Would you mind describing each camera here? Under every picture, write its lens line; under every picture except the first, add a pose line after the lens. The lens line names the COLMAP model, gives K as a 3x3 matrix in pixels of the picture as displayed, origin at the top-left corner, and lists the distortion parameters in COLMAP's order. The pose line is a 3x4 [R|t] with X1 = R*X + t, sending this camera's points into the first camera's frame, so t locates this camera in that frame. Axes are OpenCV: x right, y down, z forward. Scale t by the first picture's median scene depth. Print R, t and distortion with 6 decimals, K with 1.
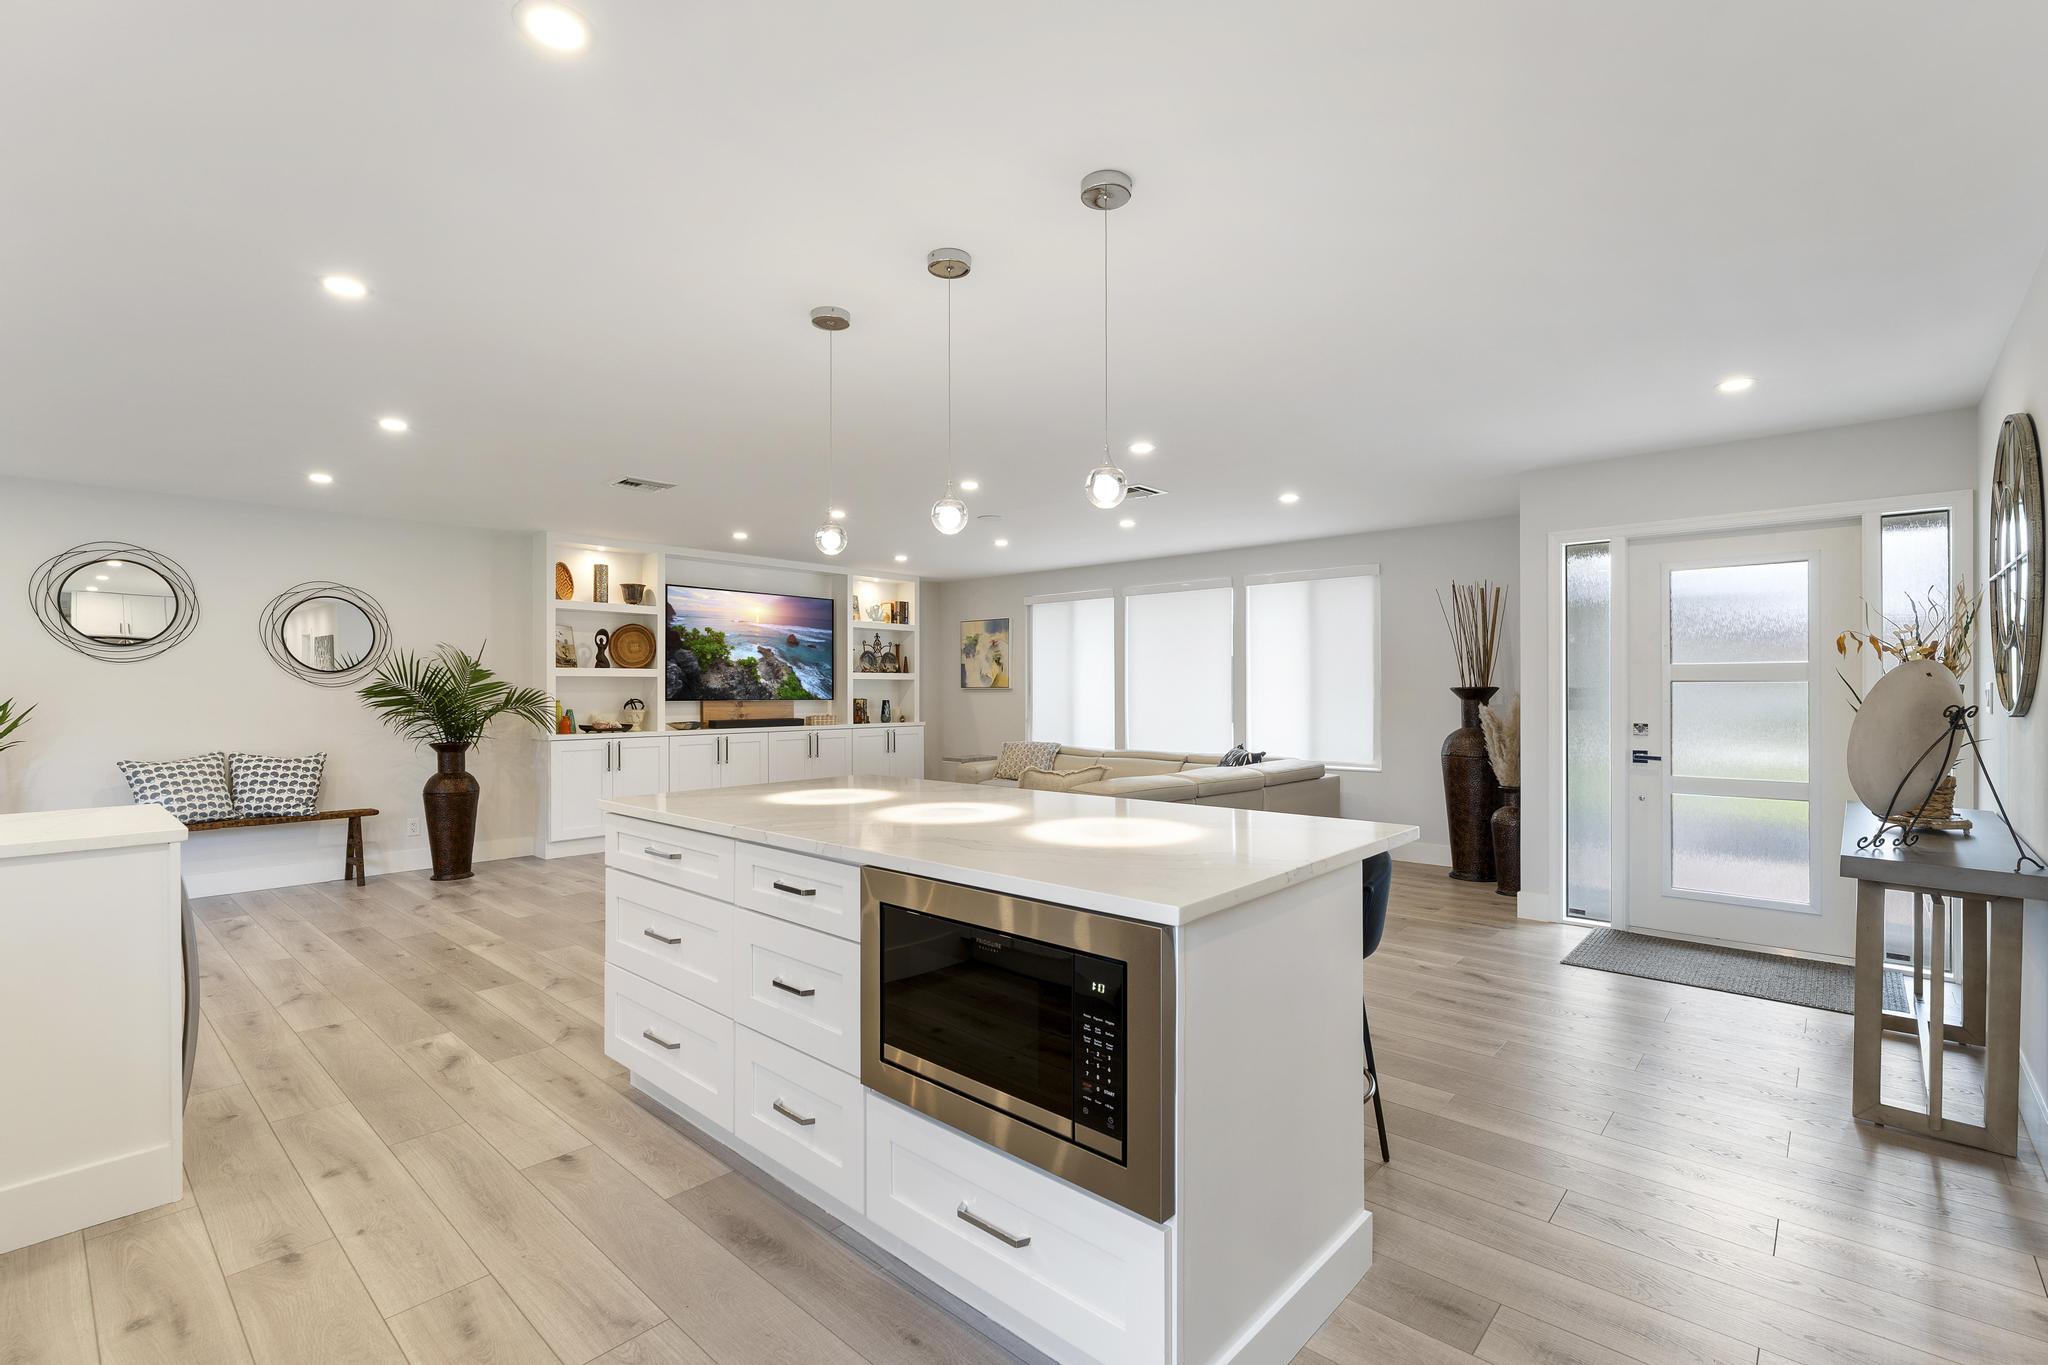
lens RADIAL K [[918.1, 0, 1008.7], [0, 918.1, 687.7], [0, 0, 1]] dist [-0.001149, 0.000408]
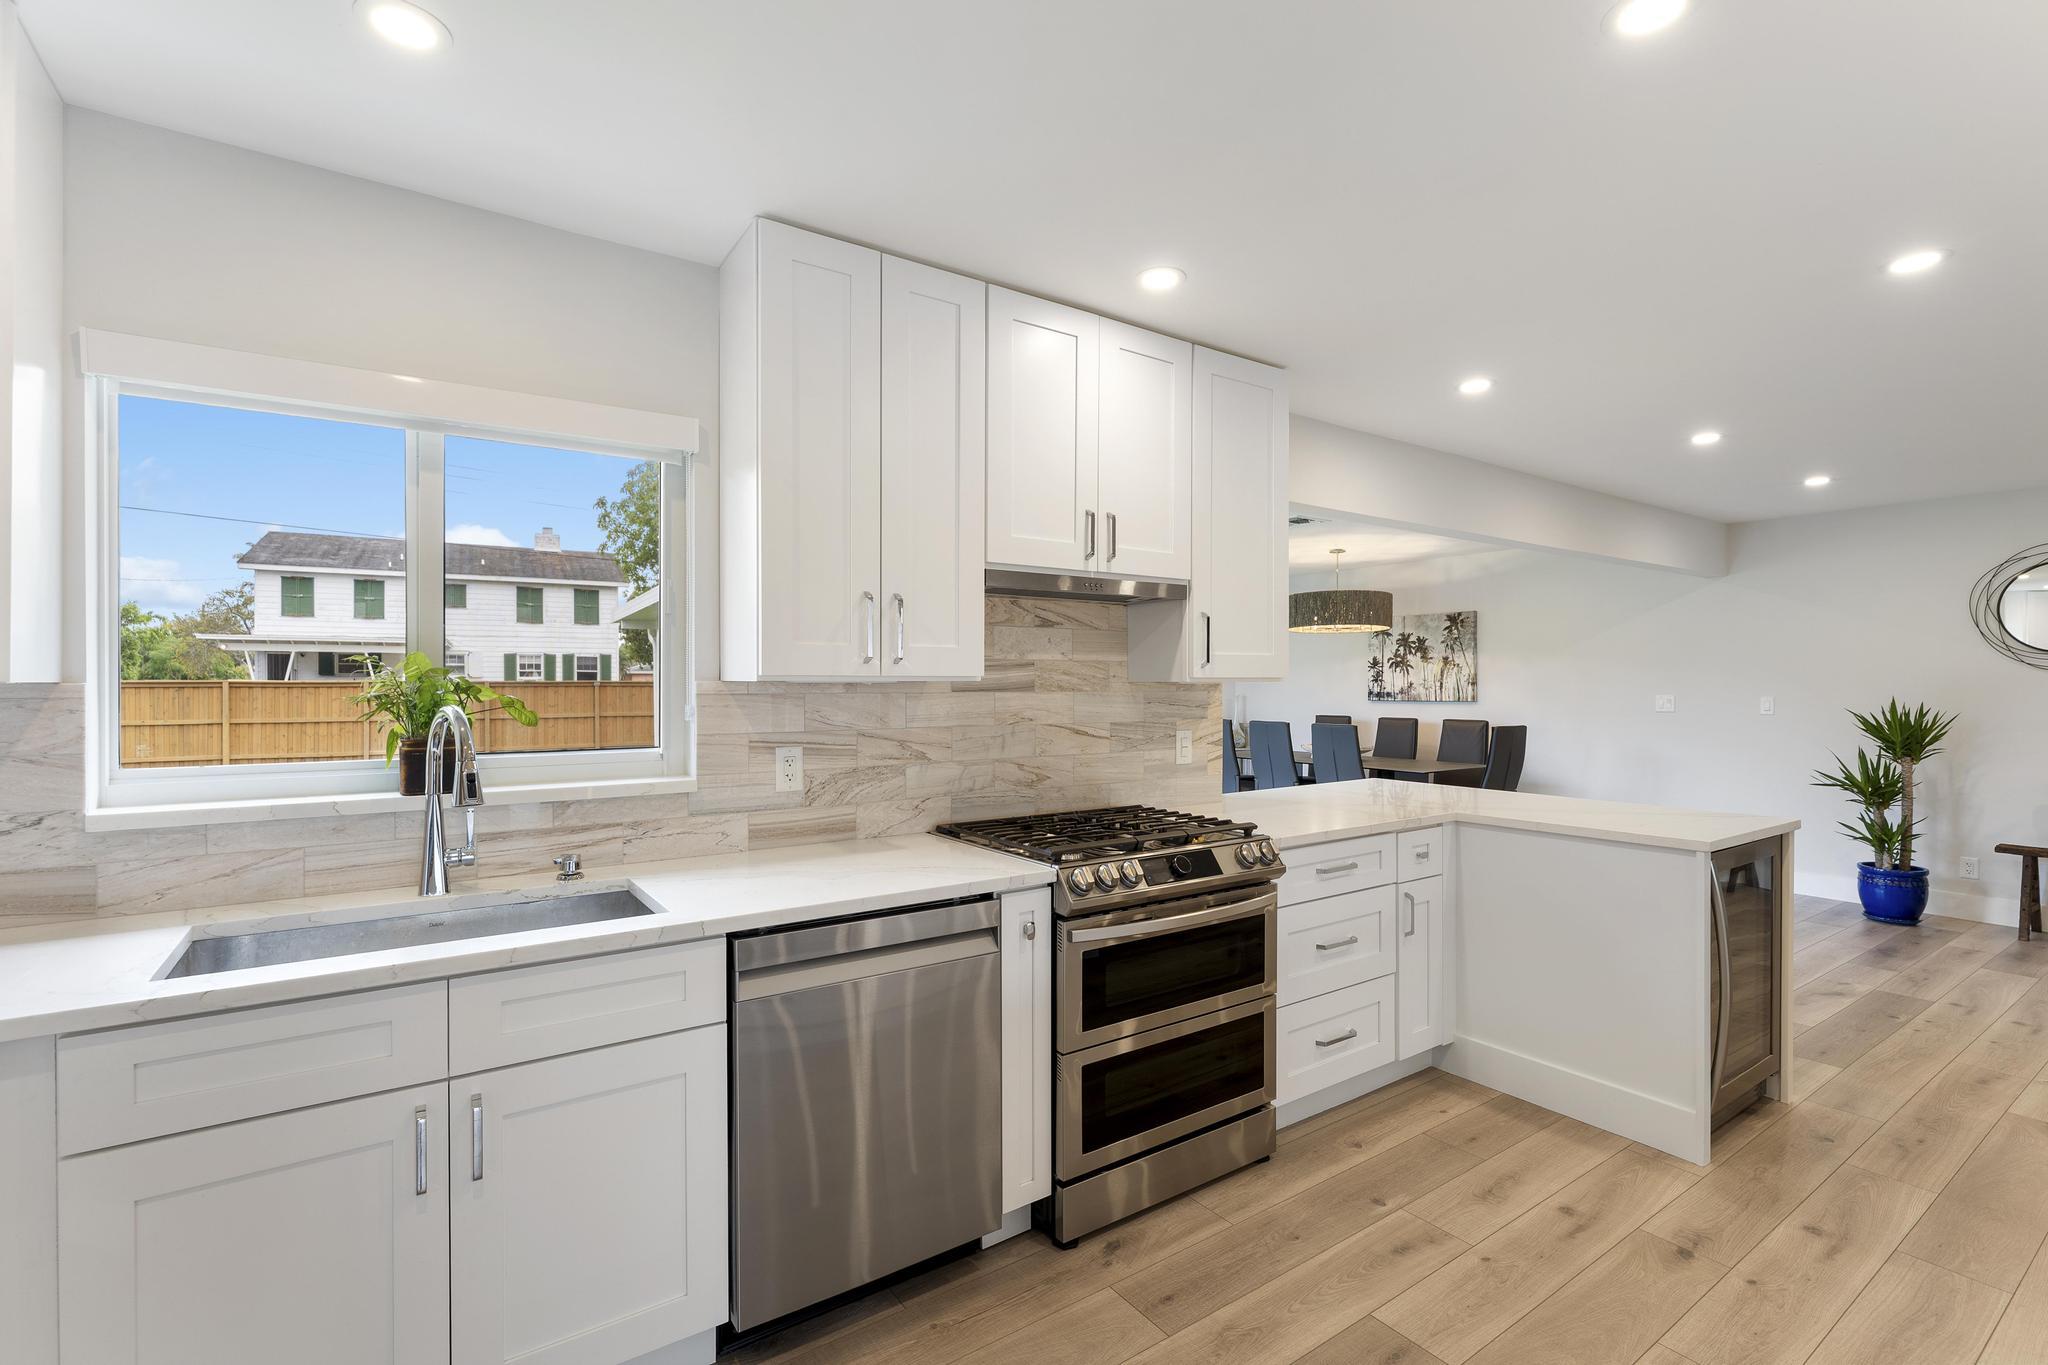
lens RADIAL K [[918.1, 0, 1040.9], [0, 918.1, 688.9], [0, 0, 1]] dist [-0.001149, 0.000408]
pose [[-0.213428, 0.006461, -0.976937, 0.372221], [0.002087, 0.999979, 0.006157, -0.040783], [0.976957, -0.000725, -0.213437, 0.436398]]
